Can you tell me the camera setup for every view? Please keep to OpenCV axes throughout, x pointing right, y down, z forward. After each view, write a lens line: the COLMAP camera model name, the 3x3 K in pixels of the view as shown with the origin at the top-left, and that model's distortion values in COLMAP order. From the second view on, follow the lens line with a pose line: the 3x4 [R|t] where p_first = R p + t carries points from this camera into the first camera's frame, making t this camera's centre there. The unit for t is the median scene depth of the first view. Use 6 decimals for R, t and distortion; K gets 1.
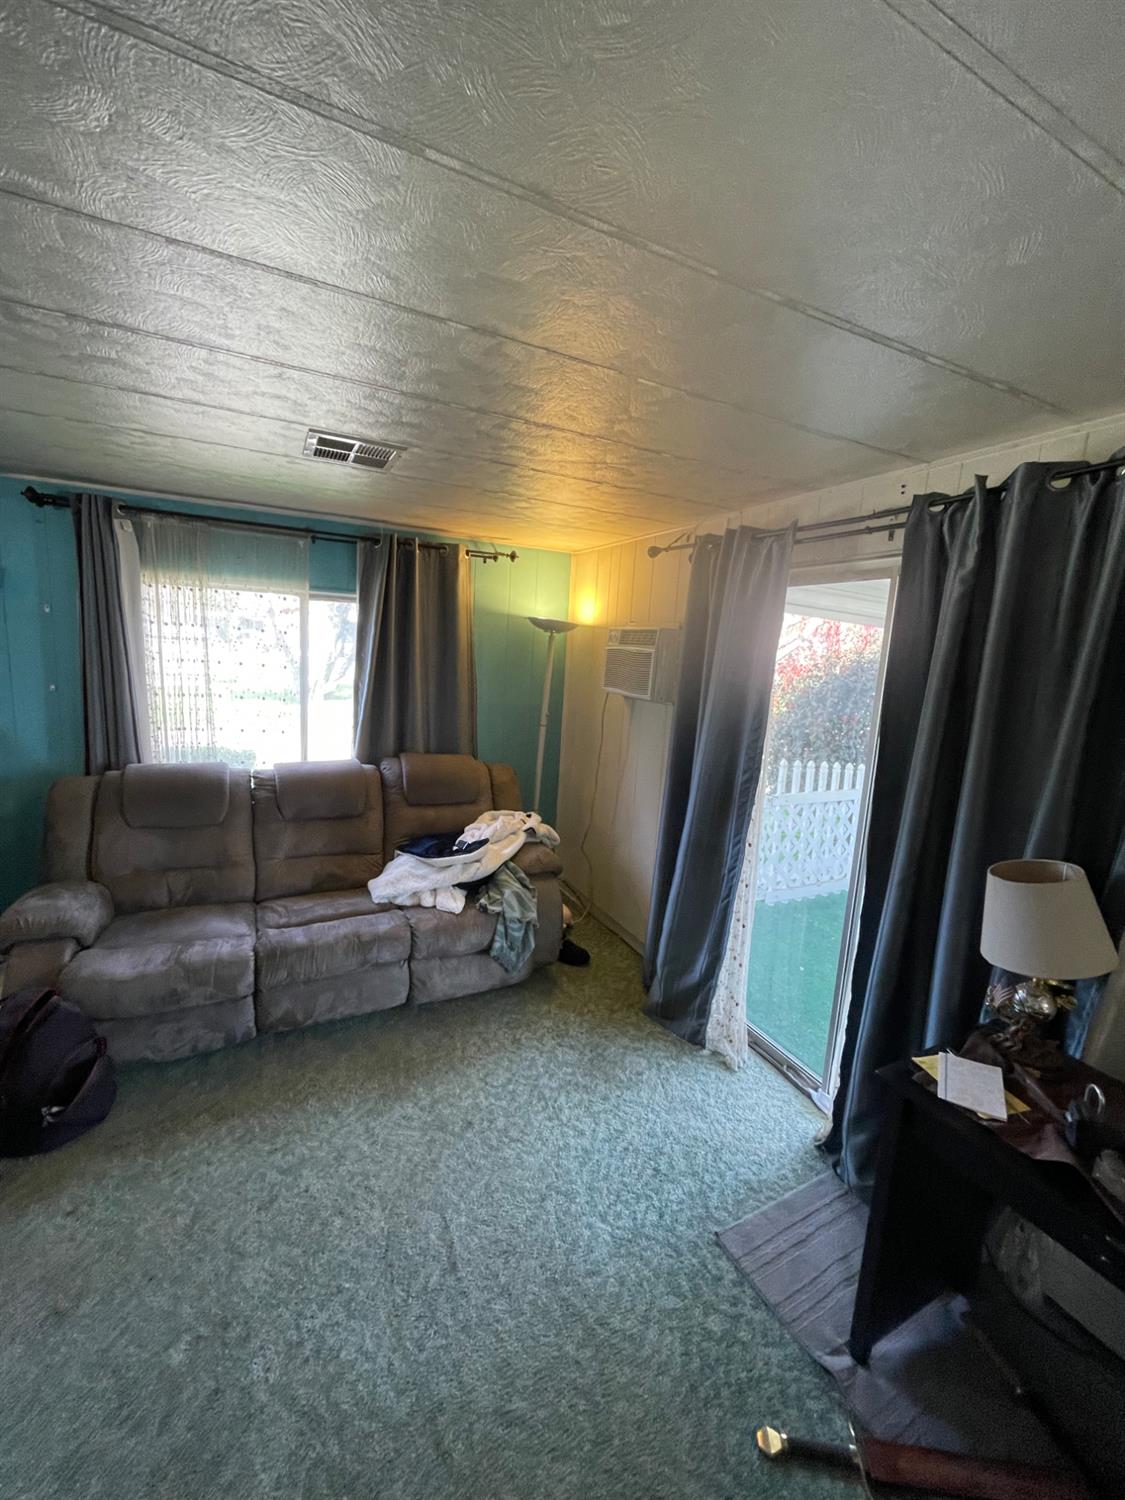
lens RADIAL K [[608.6, 0, 565.6], [0, 608.6, 743.8], [0, 0, 1]] dist [-0.000425, 0.000393]
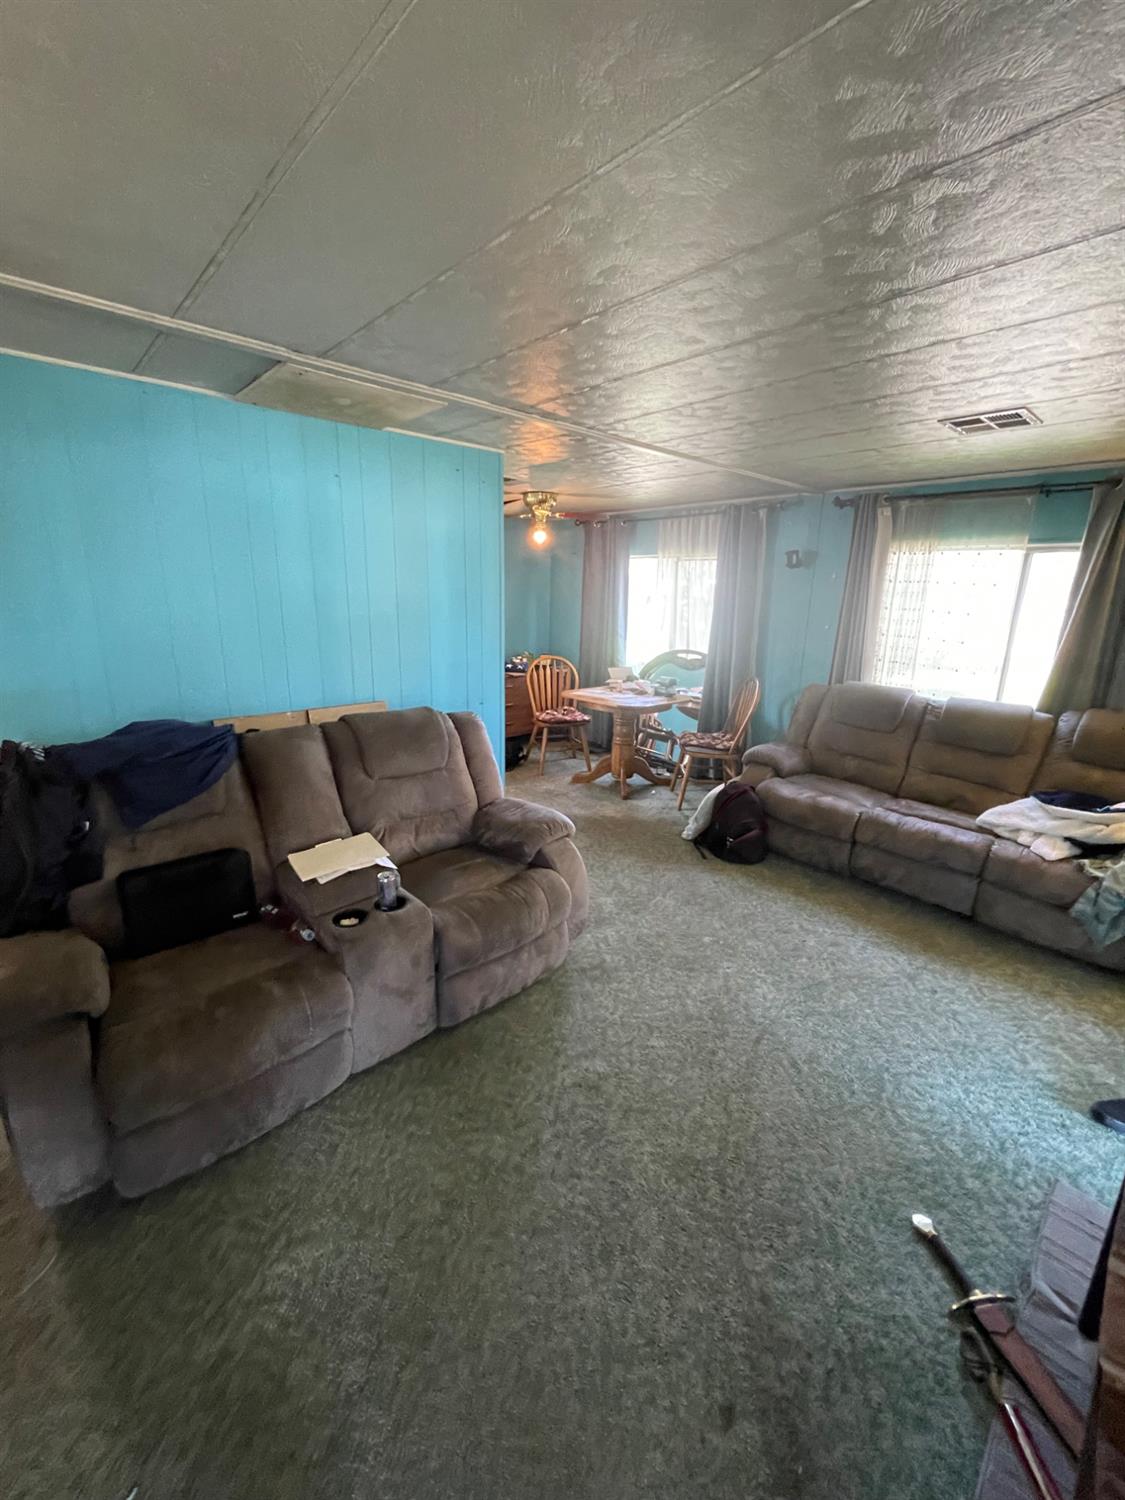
lens RADIAL K [[608.6, 0, 565.4], [0, 608.6, 741.0], [0, 0, 1]] dist [-0.000425, 0.000393]
pose [[0.276367, 0.188480, -0.942389, 0.502700], [-0.162924, 0.975575, 0.147338, 0.072060], [0.947141, 0.112819, 0.300325, -0.061783]]
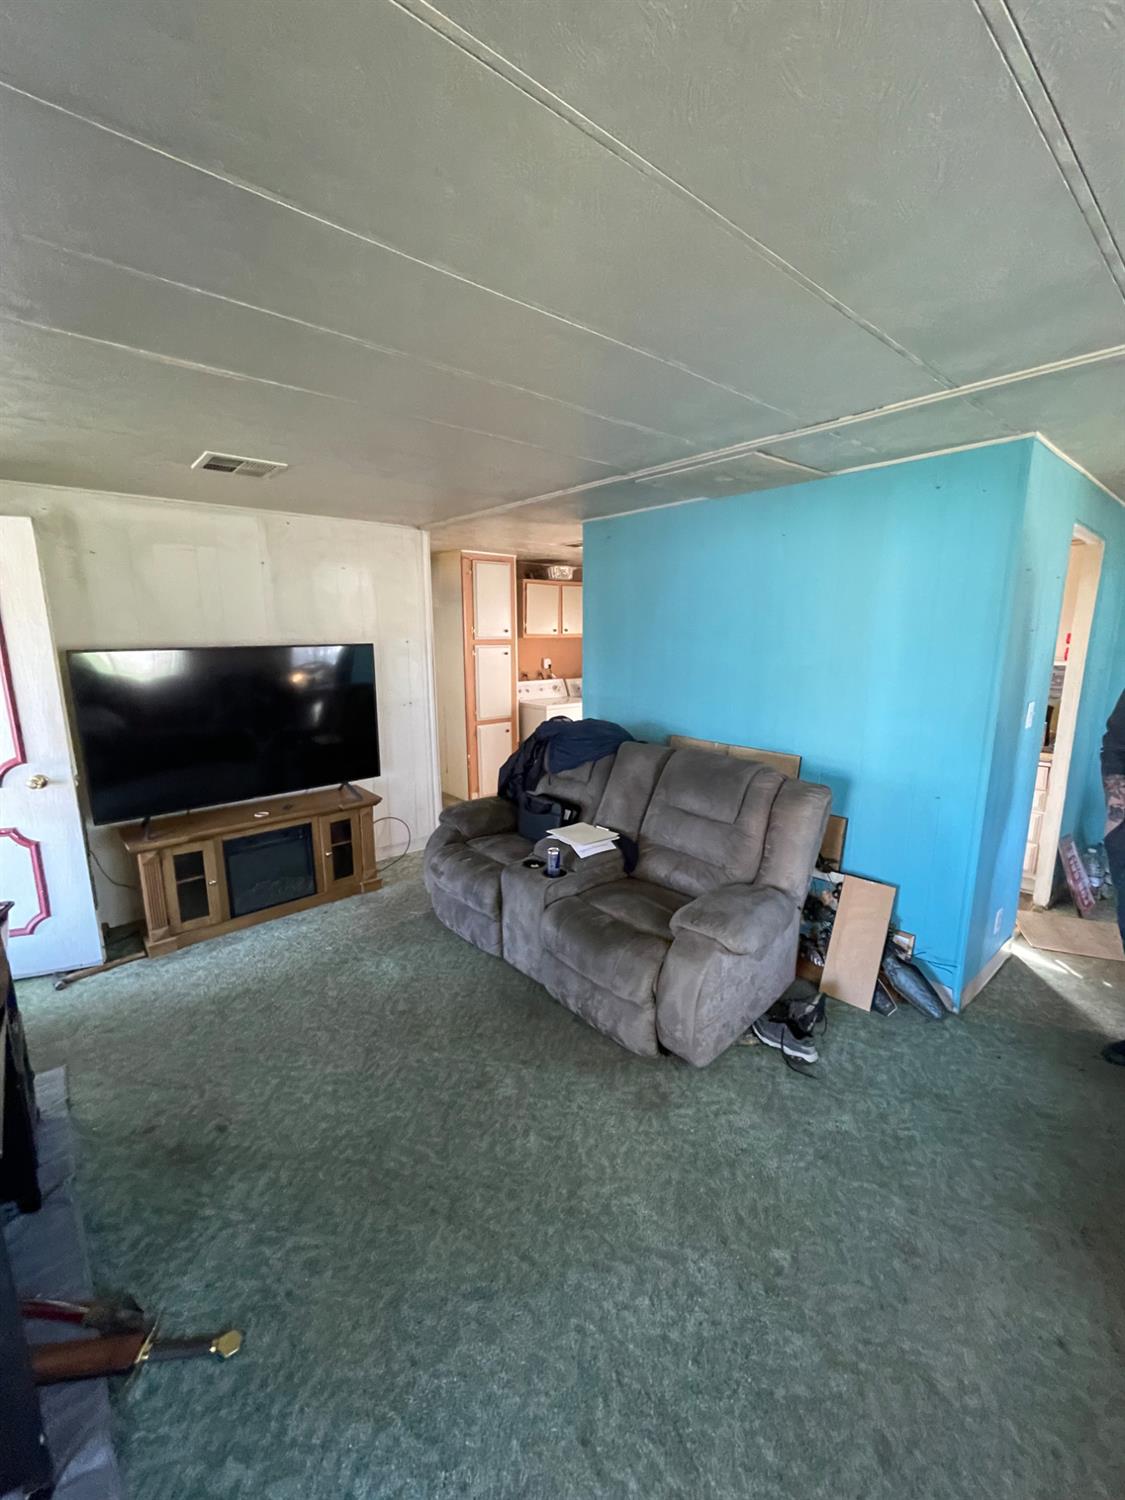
lens RADIAL K [[608.6, 0, 566.3], [0, 608.6, 747.3], [0, 0, 1]] dist [-0.000425, 0.000393]
pose [[-0.968299, -0.006677, -0.249704, 0.017186], [-0.091699, 0.939351, 0.330471, -0.109388], [0.232353, 0.342893, -0.910185, 0.806920]]
